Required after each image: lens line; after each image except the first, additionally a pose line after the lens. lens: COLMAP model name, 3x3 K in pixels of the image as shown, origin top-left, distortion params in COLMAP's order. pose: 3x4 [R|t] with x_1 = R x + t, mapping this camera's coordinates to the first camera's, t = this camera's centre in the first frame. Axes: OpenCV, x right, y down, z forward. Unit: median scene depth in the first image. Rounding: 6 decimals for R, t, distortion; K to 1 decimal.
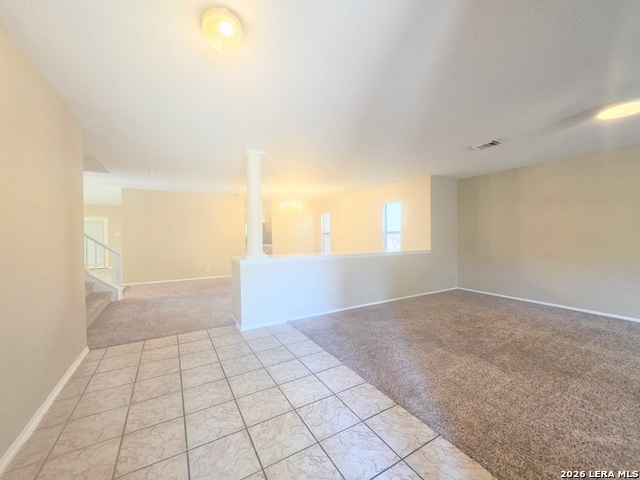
lens RADIAL K [[258.0, 0, 323.9], [0, 258.0, 238.4], [0, 0, 1]] dist [-0.004404, 0.001055]
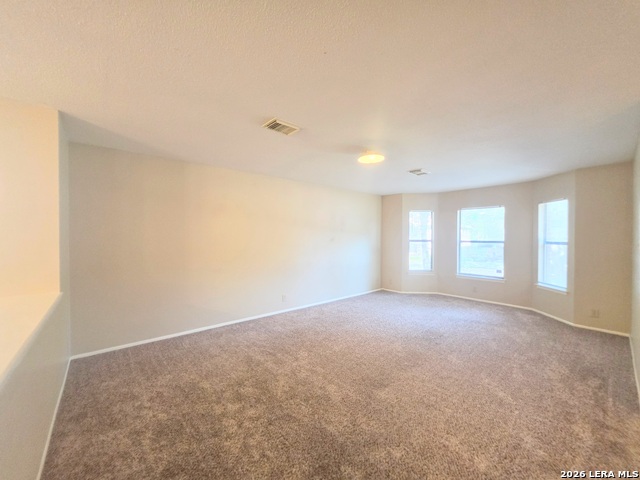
lens RADIAL K [[258.0, 0, 321.8], [0, 258.0, 238.0], [0, 0, 1]] dist [-0.004404, 0.001055]
pose [[-0.170193, 0.011093, 0.985348, -0.099510], [0.023909, 0.999689, -0.007125, -0.051689], [-0.985121, 0.022346, -0.170405, 1.083833]]
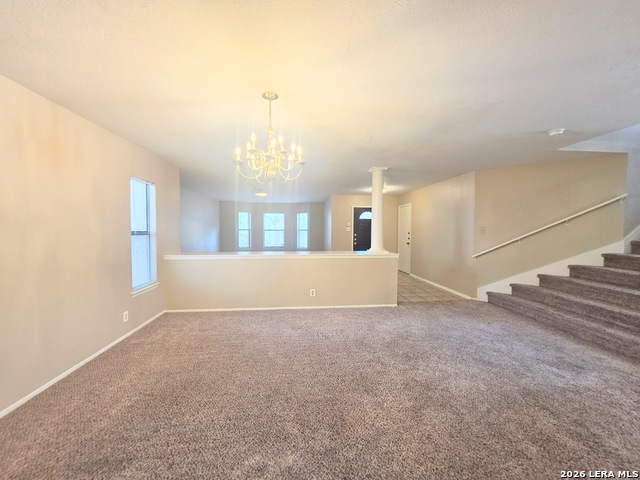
lens RADIAL K [[258.0, 0, 322.7], [0, 258.0, 238.5], [0, 0, 1]] dist [-0.004404, 0.001055]
pose [[-0.901140, -0.005638, 0.433491, -0.672028], [0.021249, 0.998139, 0.057154, -0.083864], [-0.433007, 0.060714, -0.899344, 2.583528]]
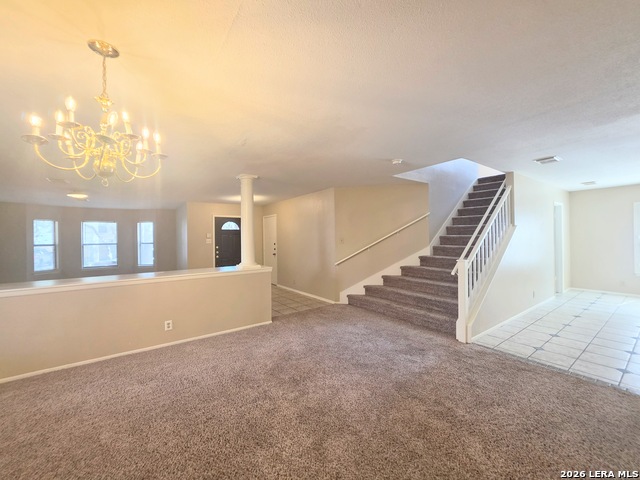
lens RADIAL K [[258.0, 0, 319.5], [0, 258.0, 237.4], [0, 0, 1]] dist [-0.004404, 0.001055]
pose [[-0.996638, 0.028030, -0.076986, -0.588503], [0.025928, 0.999267, 0.028169, -0.096371], [0.077719, 0.026078, -0.996634, 2.501319]]
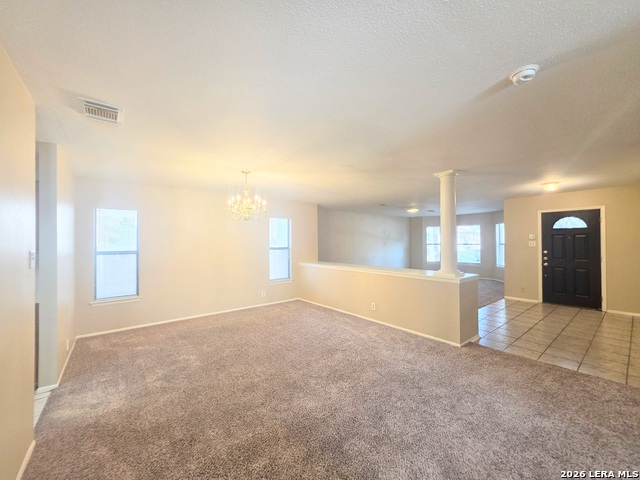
lens RADIAL K [[258.0, 0, 322.1], [0, 258.0, 240.6], [0, 0, 1]] dist [-0.004404, 0.001055]
pose [[-0.135127, 0.021546, 0.990594, -1.402724], [0.038793, 0.999112, -0.016440, -0.075287], [-0.990069, 0.036206, -0.135843, 1.888450]]
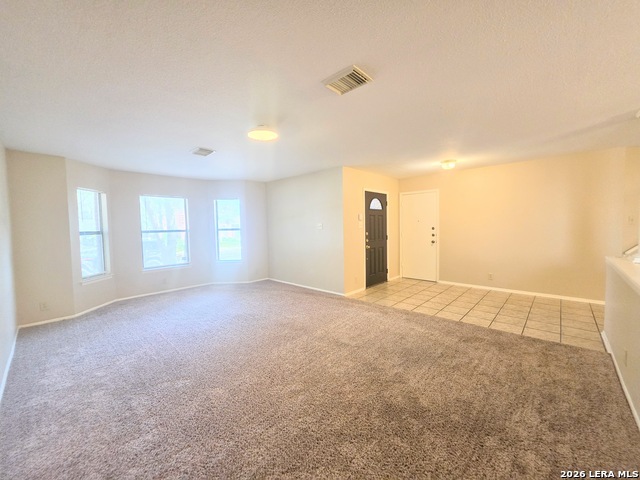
lens RADIAL K [[258.0, 0, 323.7], [0, 258.0, 238.8], [0, 0, 1]] dist [-0.004404, 0.001055]
pose [[-0.960525, 0.047864, -0.274047, 0.880860], [0.025110, 0.995983, 0.085945, -0.082417], [0.277060, 0.075671, -0.957868, 1.642766]]
